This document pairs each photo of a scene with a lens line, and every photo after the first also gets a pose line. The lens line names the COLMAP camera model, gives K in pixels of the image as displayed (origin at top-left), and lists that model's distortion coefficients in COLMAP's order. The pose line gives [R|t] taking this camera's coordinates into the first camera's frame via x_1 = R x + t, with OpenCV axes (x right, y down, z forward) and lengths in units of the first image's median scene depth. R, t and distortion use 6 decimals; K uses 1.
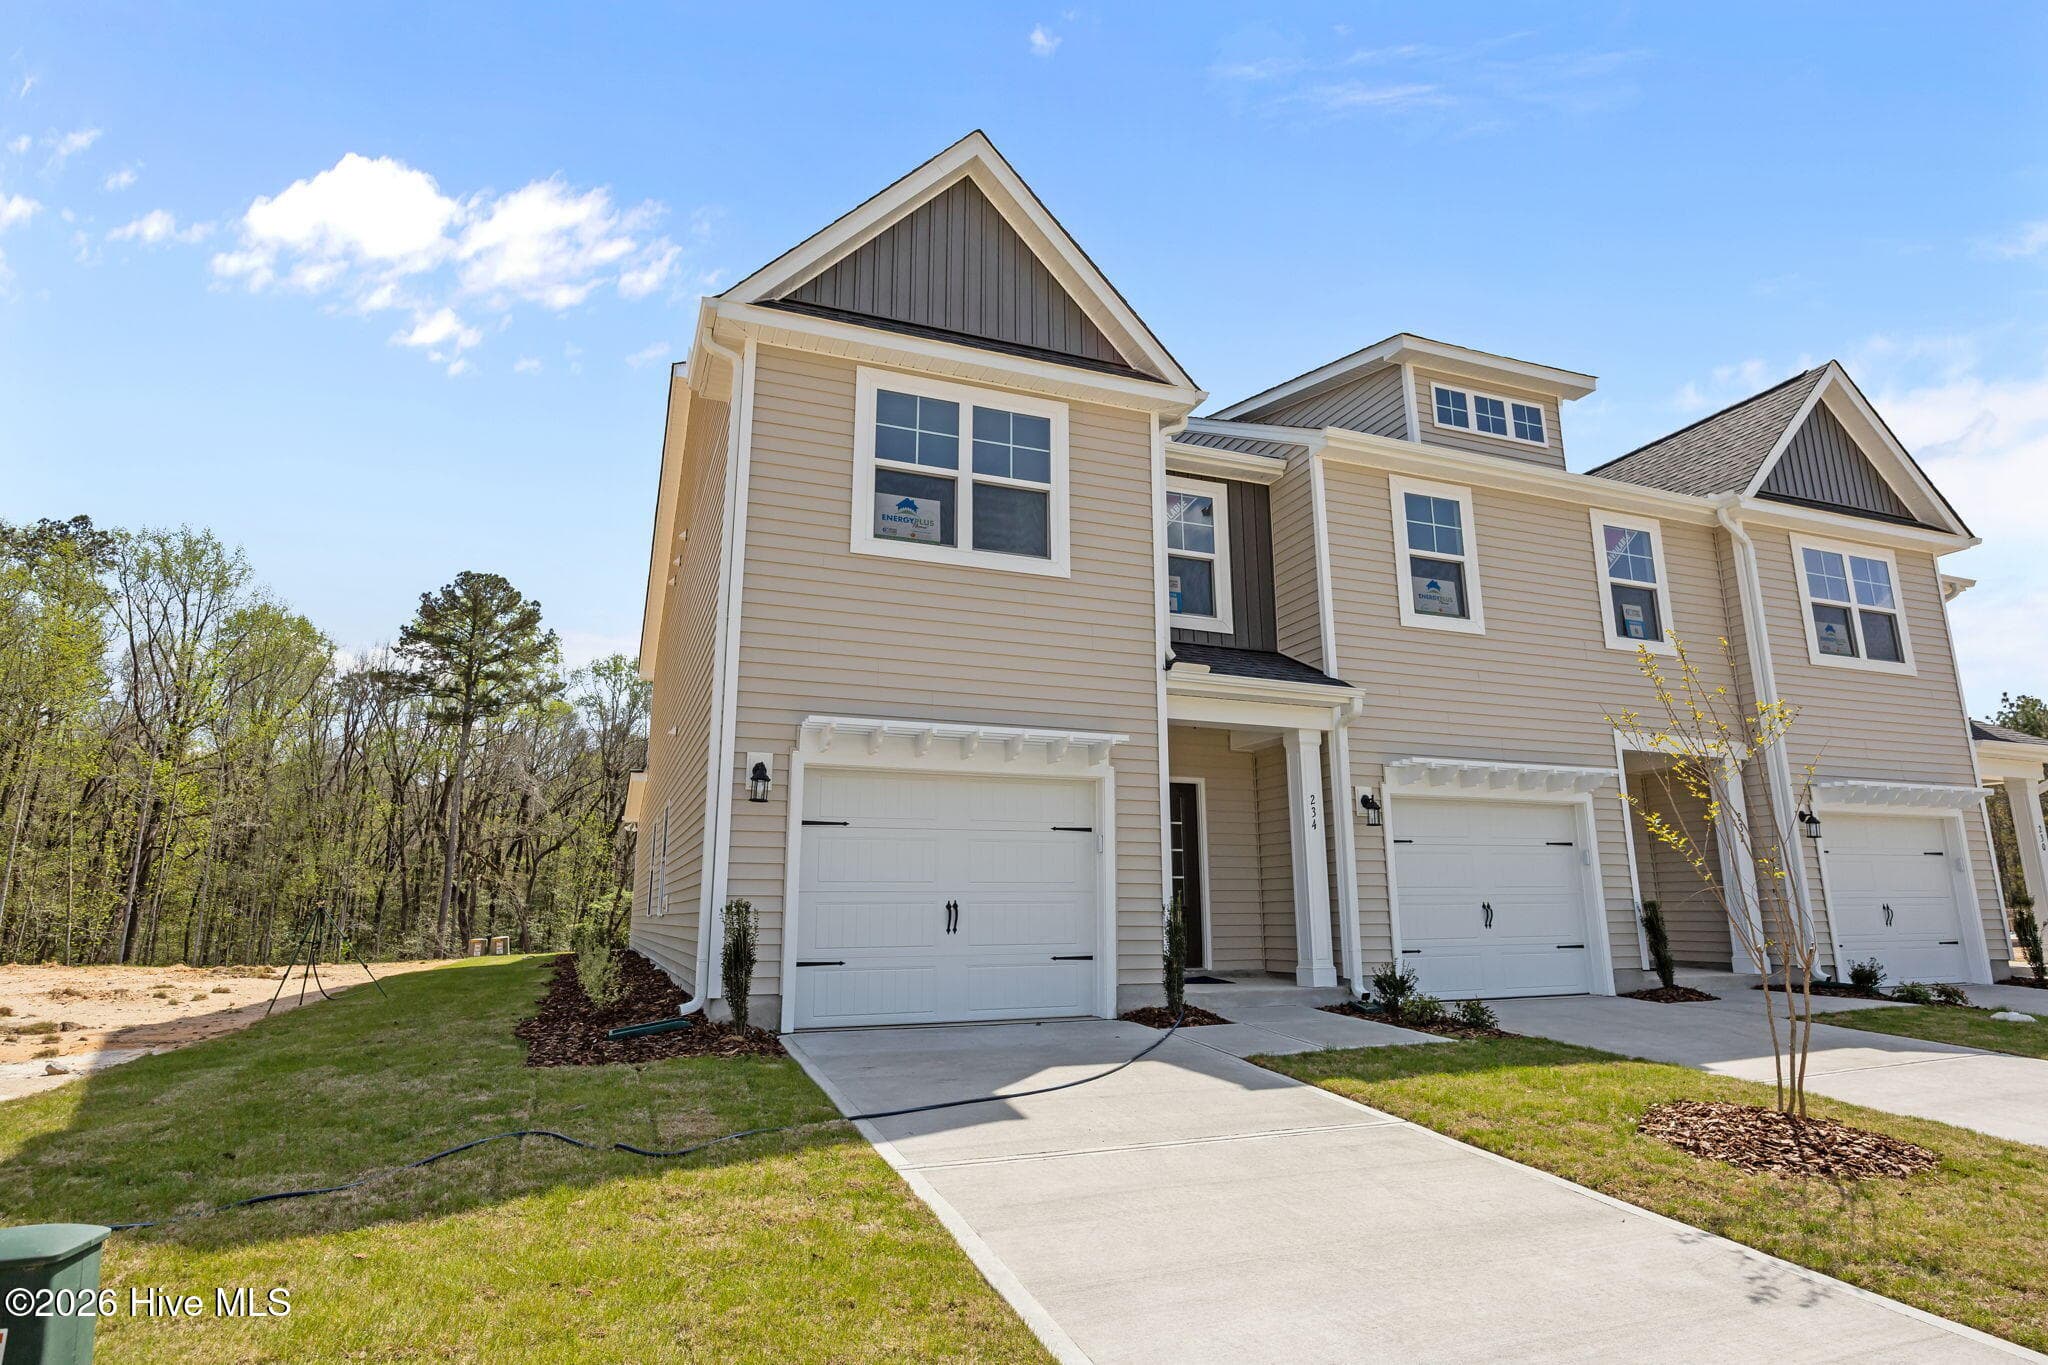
lens RADIAL K [[1103.8, 0, 1027.4], [0, 1103.8, 673.5], [0, 0, 1]] dist [-0.020990, 0.014998]
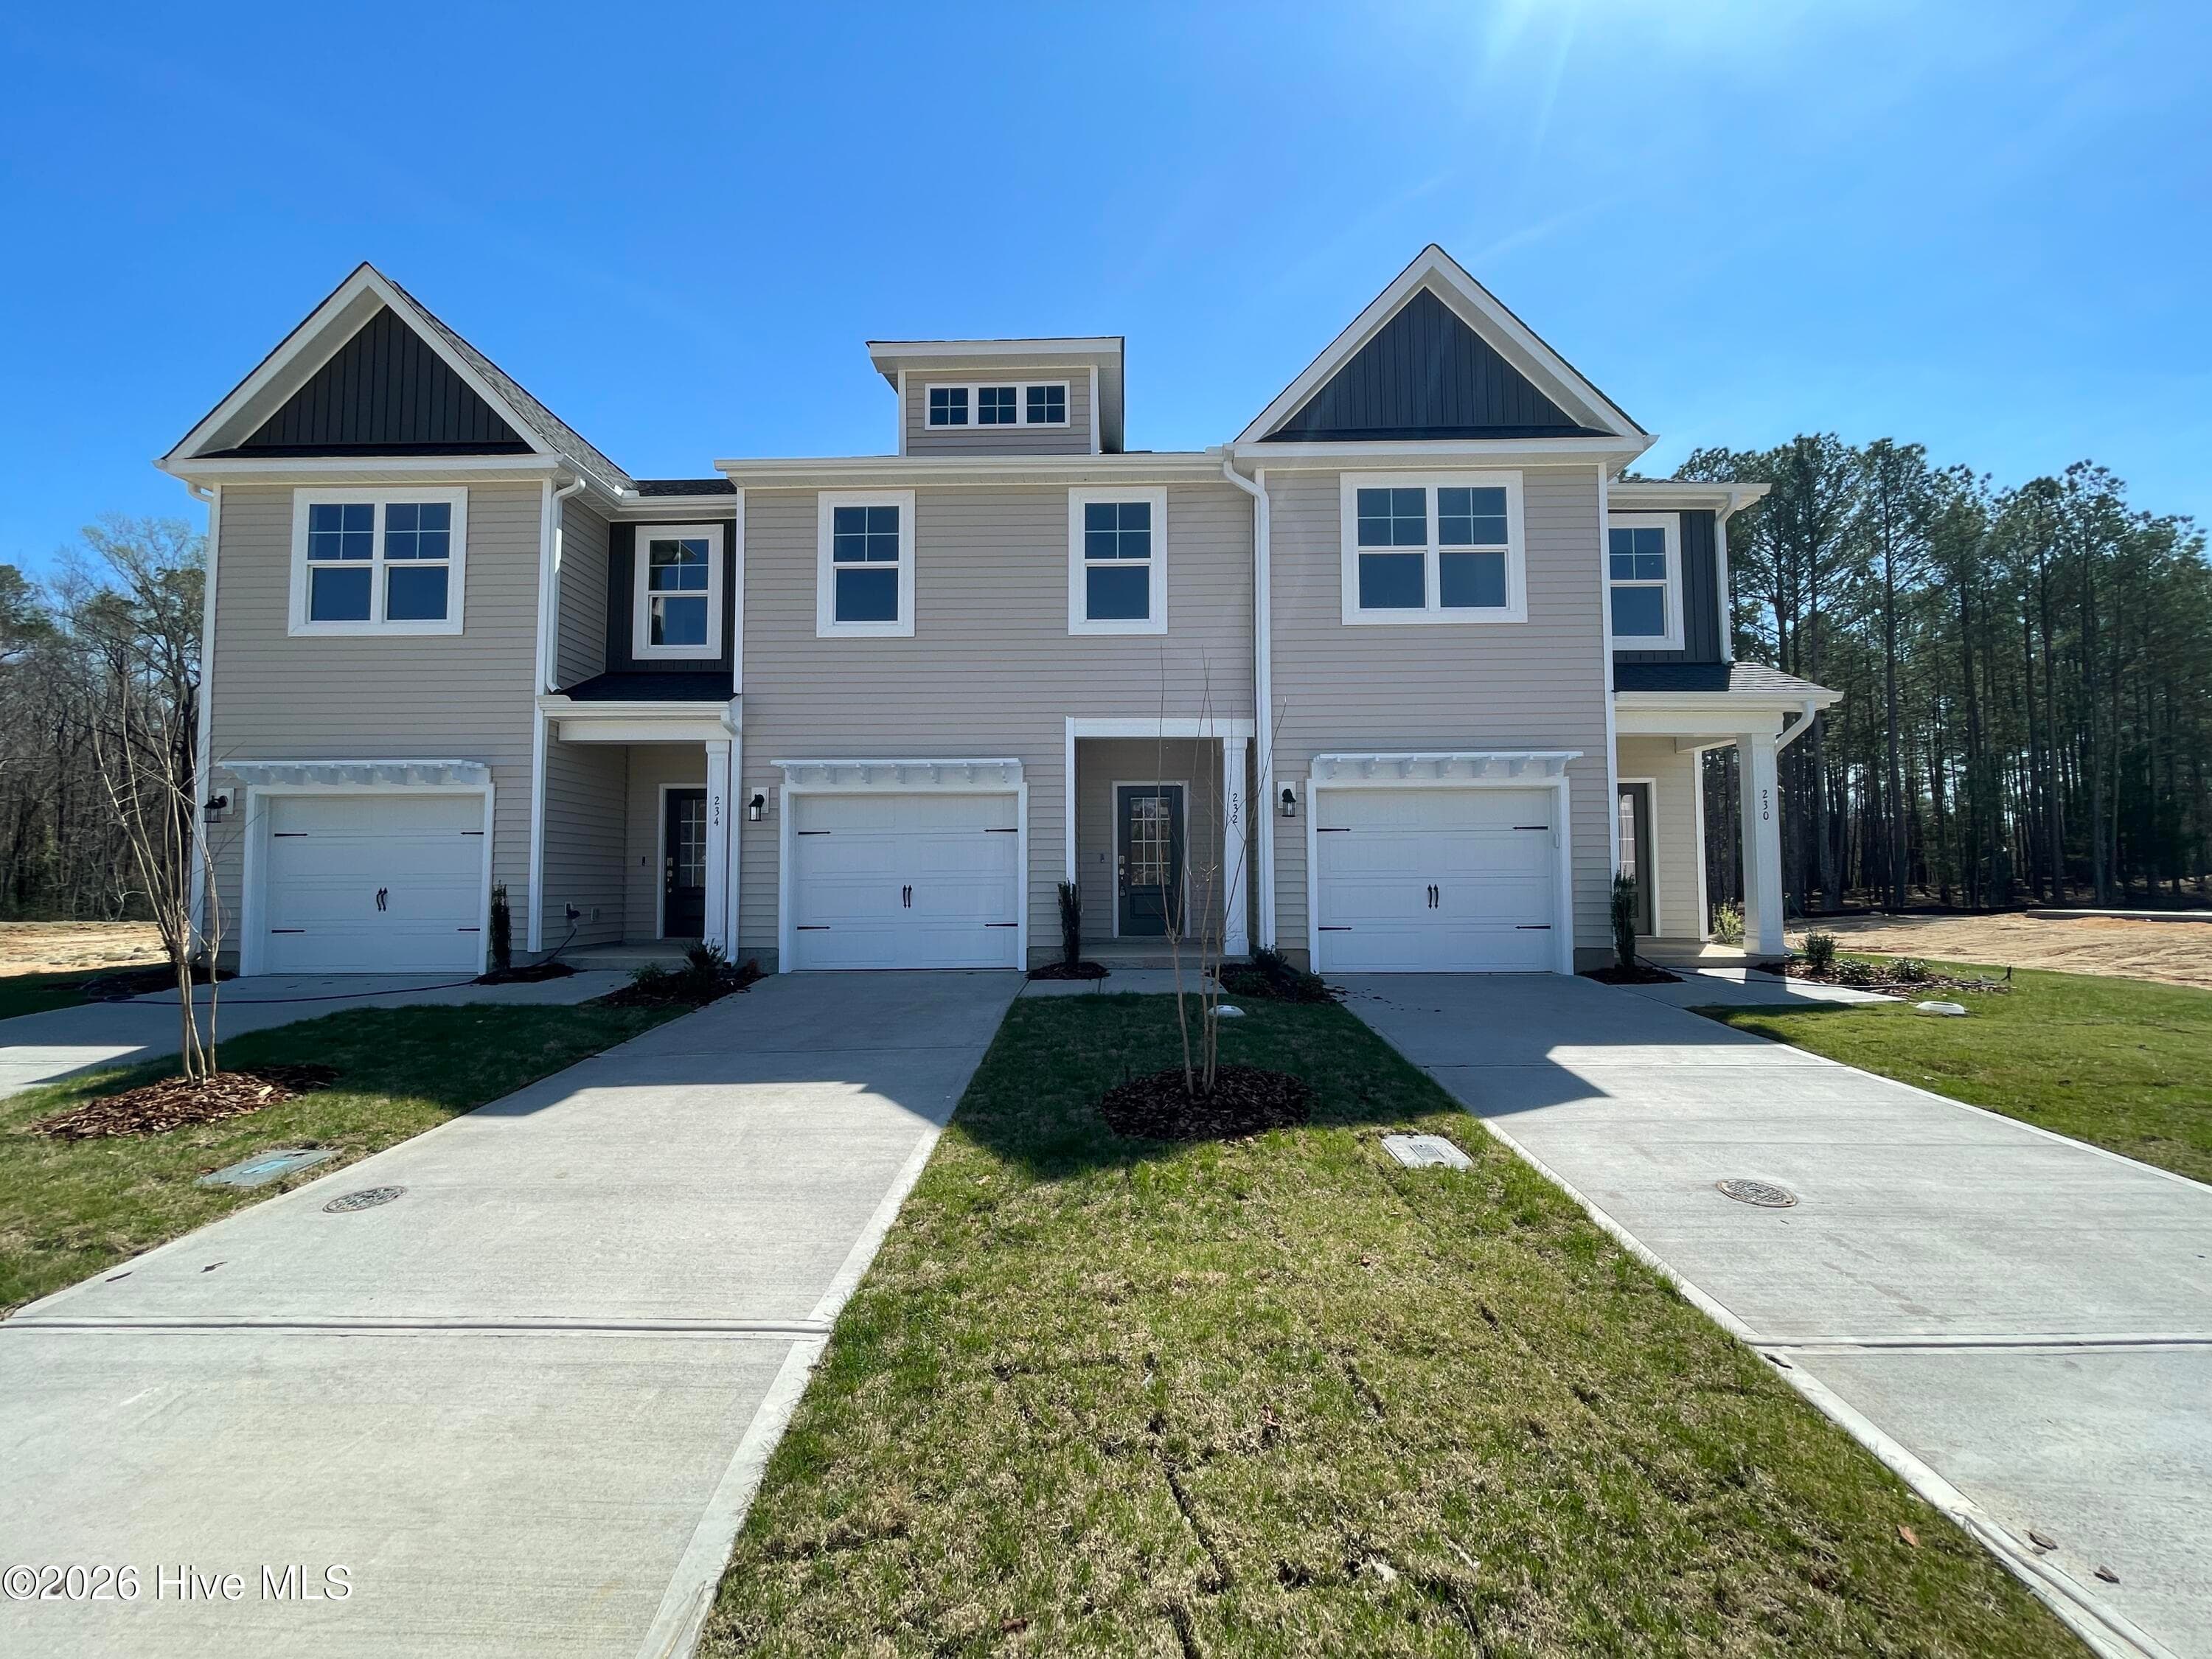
lens RADIAL K [[878.8, 0, 1089.1], [0, 878.8, 833.3], [0, 0, 1]] dist [0.000195, -0.000047]
pose [[0.922962, -0.020182, -0.384361, 1.024500], [0.085282, 0.984525, 0.153091, 0.041338], [0.375323, -0.174077, 0.910401, 0.305195]]
